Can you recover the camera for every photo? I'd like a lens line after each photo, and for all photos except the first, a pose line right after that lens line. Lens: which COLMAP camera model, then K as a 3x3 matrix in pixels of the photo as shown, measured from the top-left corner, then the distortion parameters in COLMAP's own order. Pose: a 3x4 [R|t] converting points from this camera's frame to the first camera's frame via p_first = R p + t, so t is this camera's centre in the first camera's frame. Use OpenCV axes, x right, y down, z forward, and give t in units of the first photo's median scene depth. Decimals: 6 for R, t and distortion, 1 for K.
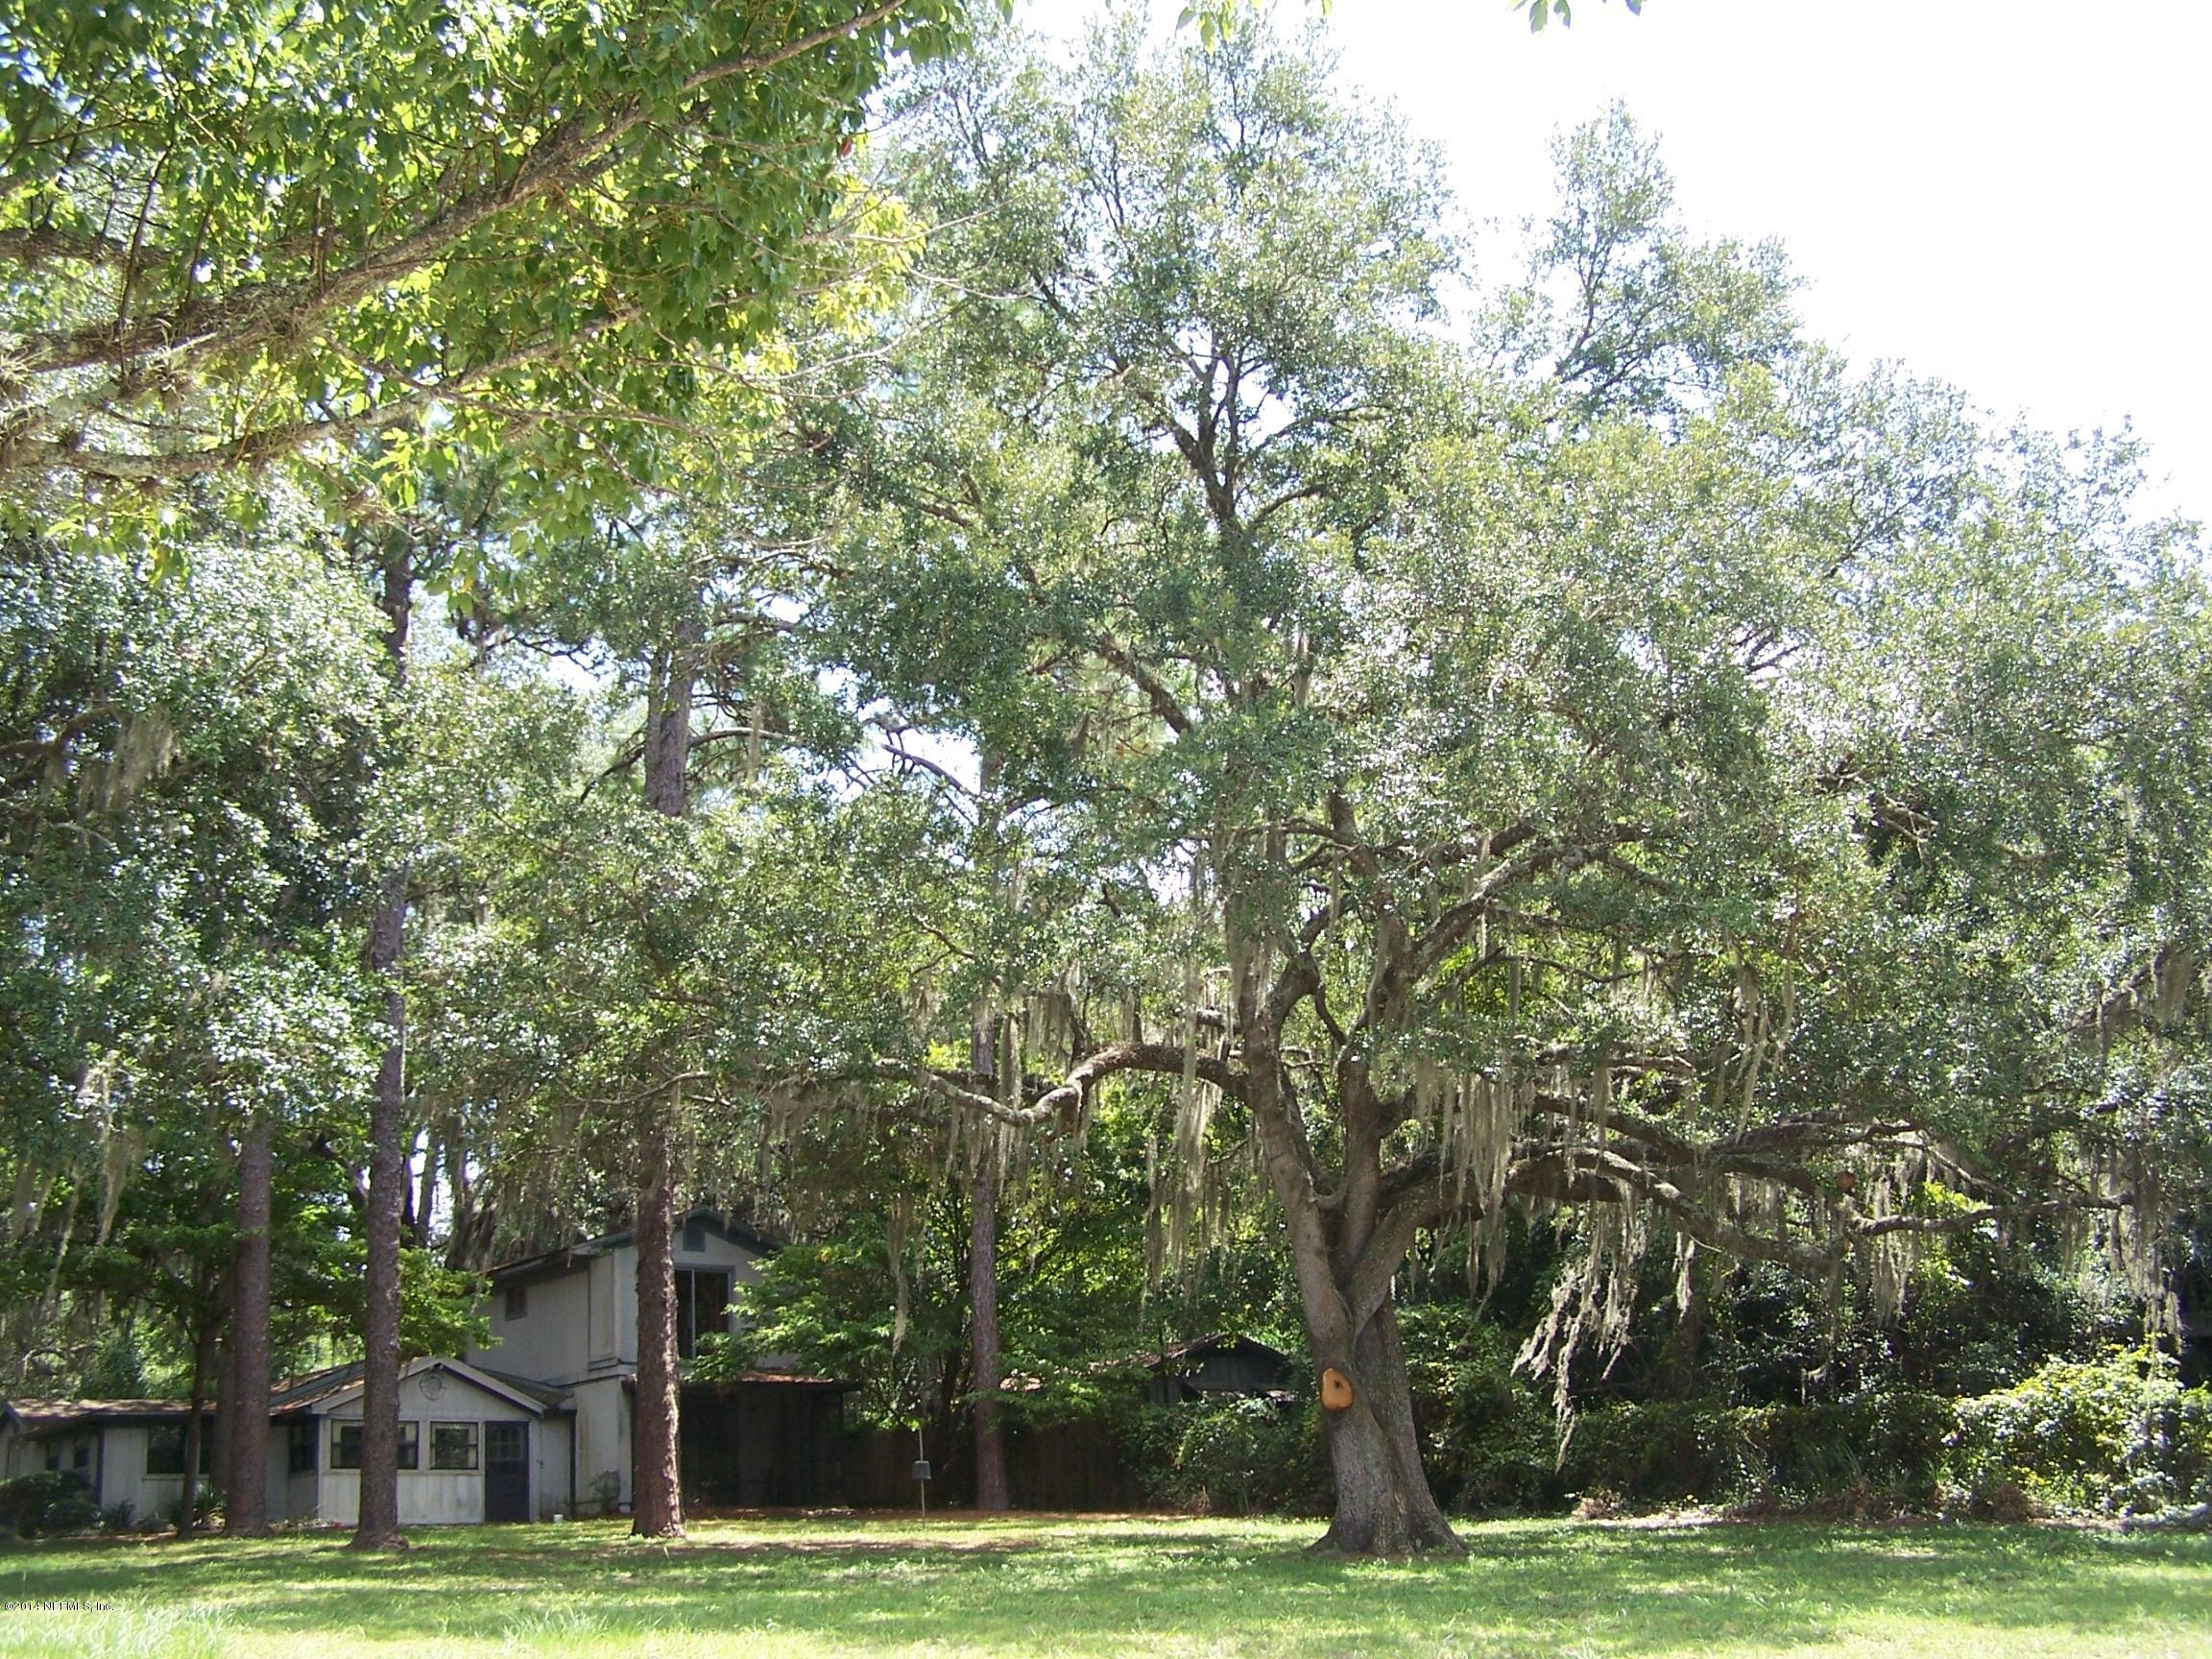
lens RADIAL K [[2507.4, 0, 1114.0], [0, 2507.4, 883.4], [0, 0, 1]] dist [-0.204112, 0.366706]
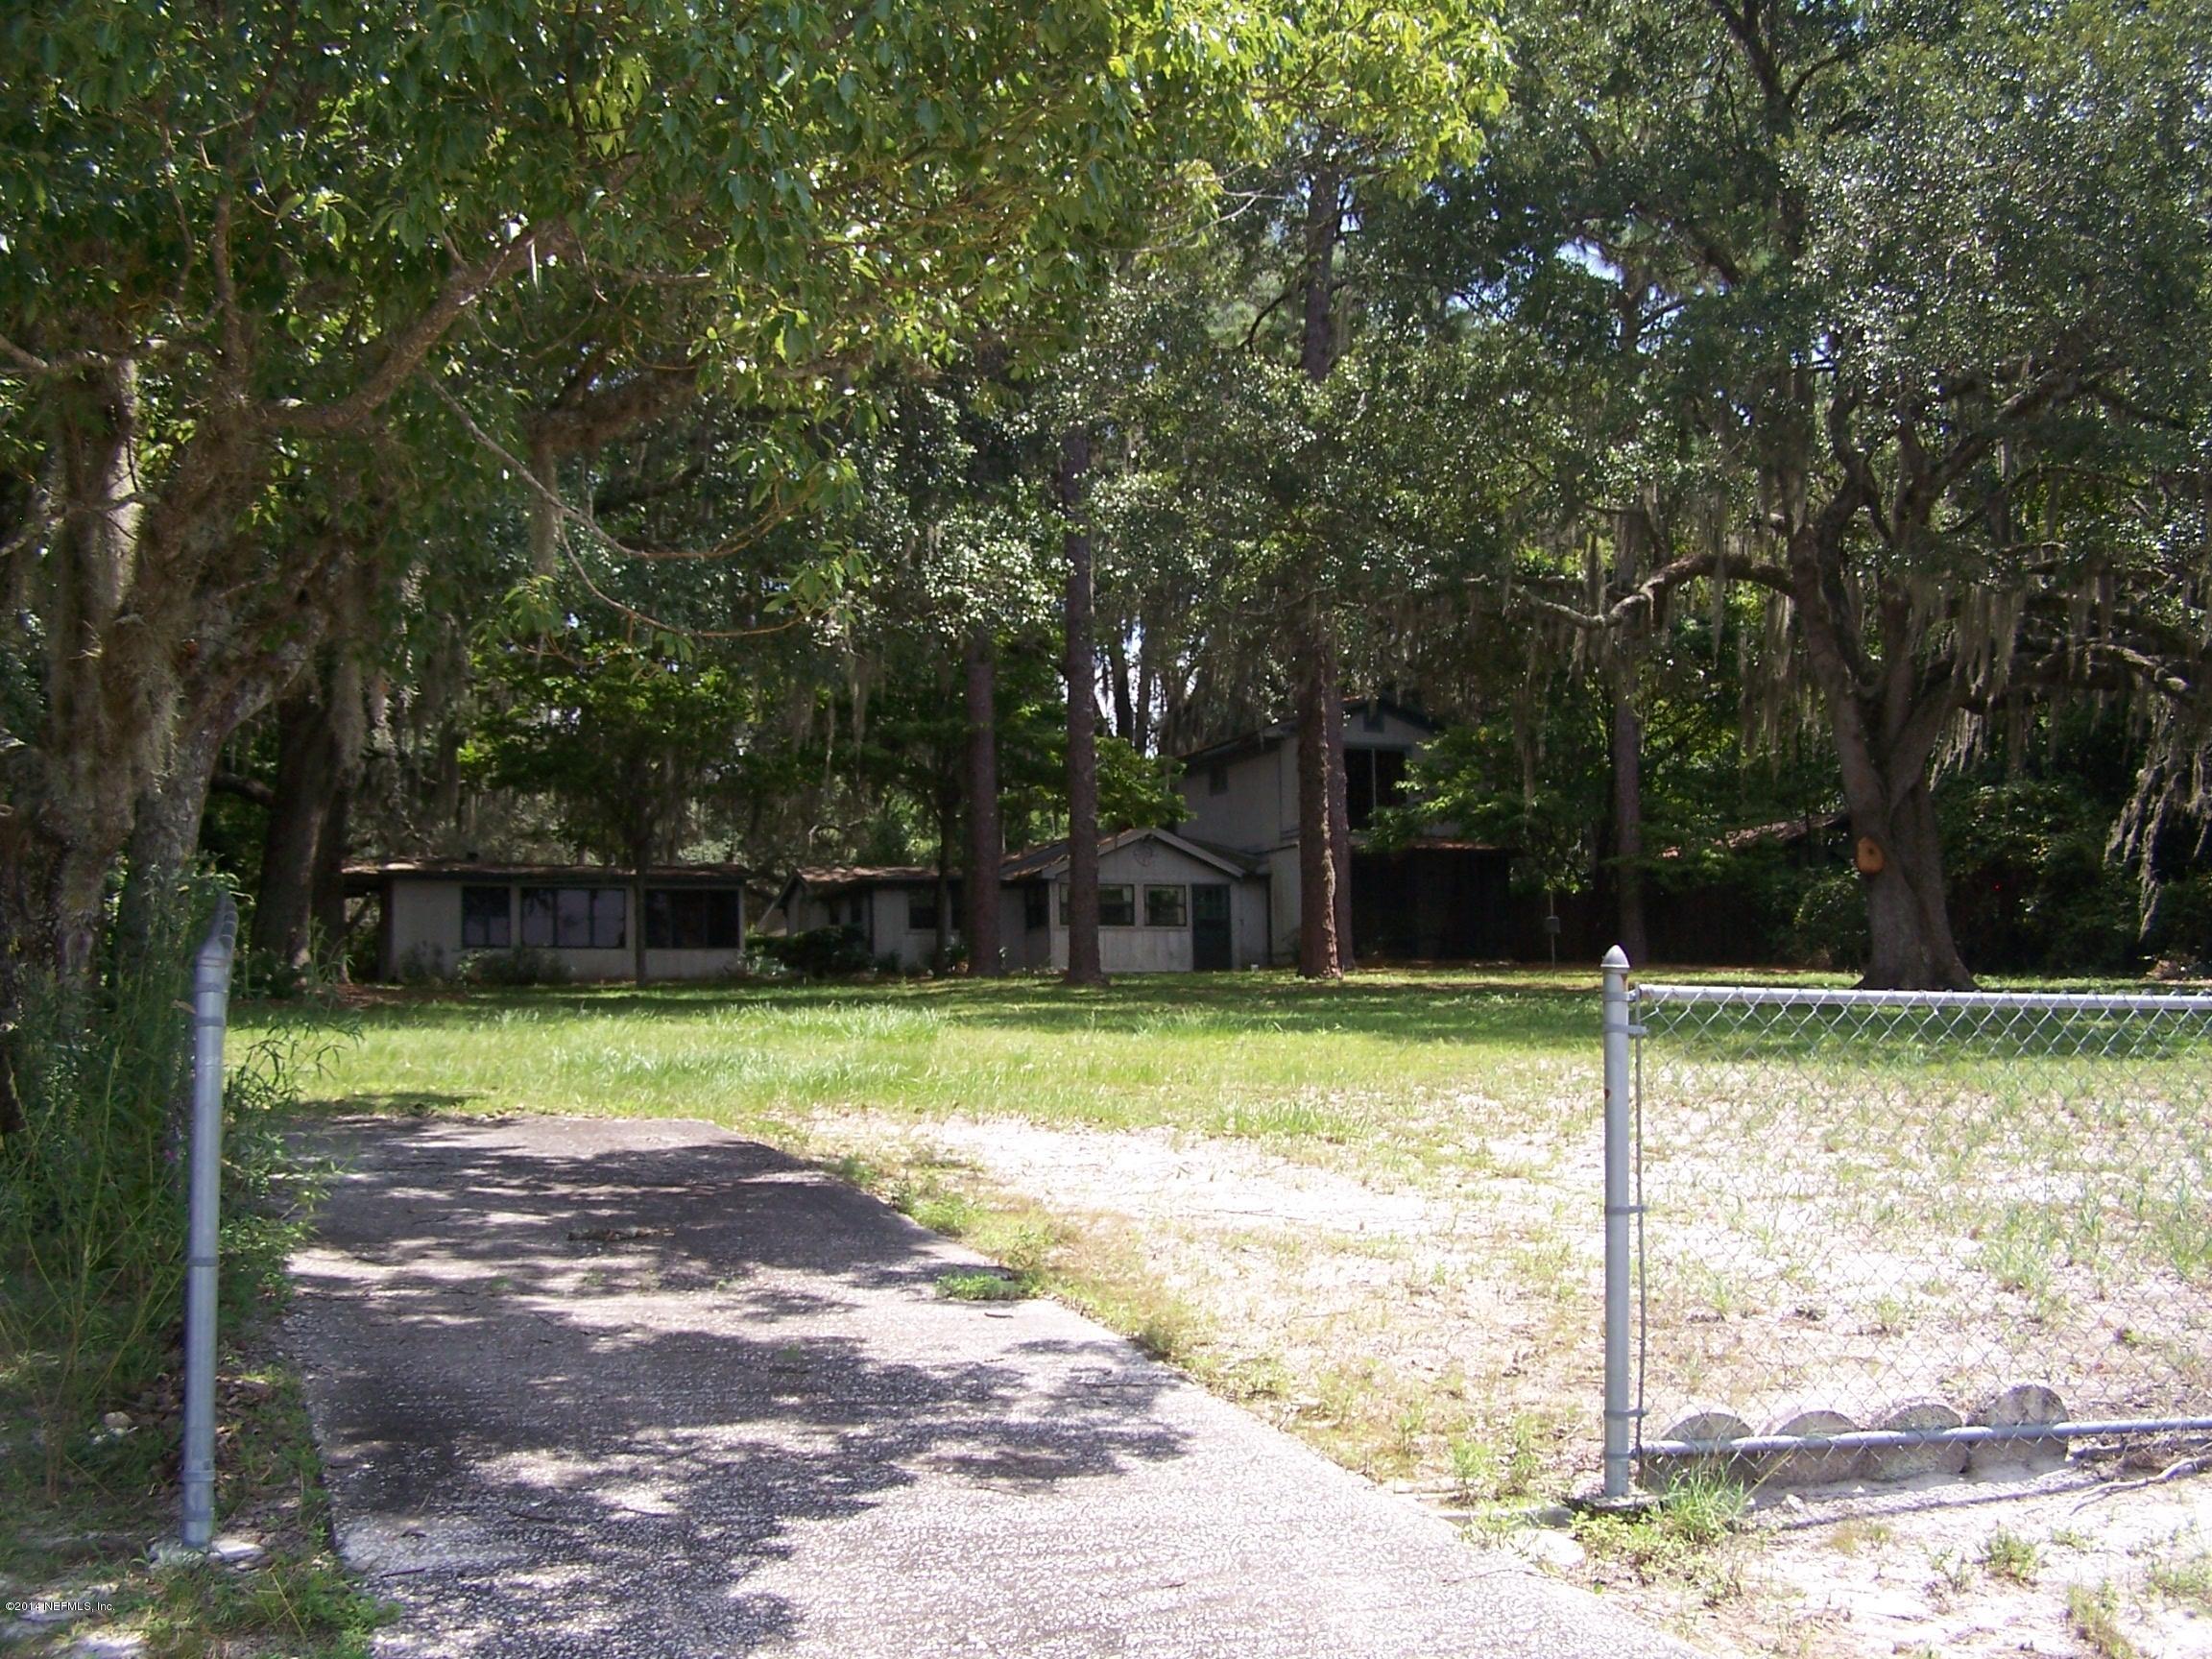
lens RADIAL K [[2507.4, 0, 1114.0], [0, 2507.4, 883.4], [0, 0, 1]] dist [-0.204112, 0.366706]
pose [[0.957337, 0.010433, -0.288786, 0.065183], [0.050311, 0.978069, 0.202116, -0.025633], [0.284561, -0.208022, 0.935816, -0.135921]]
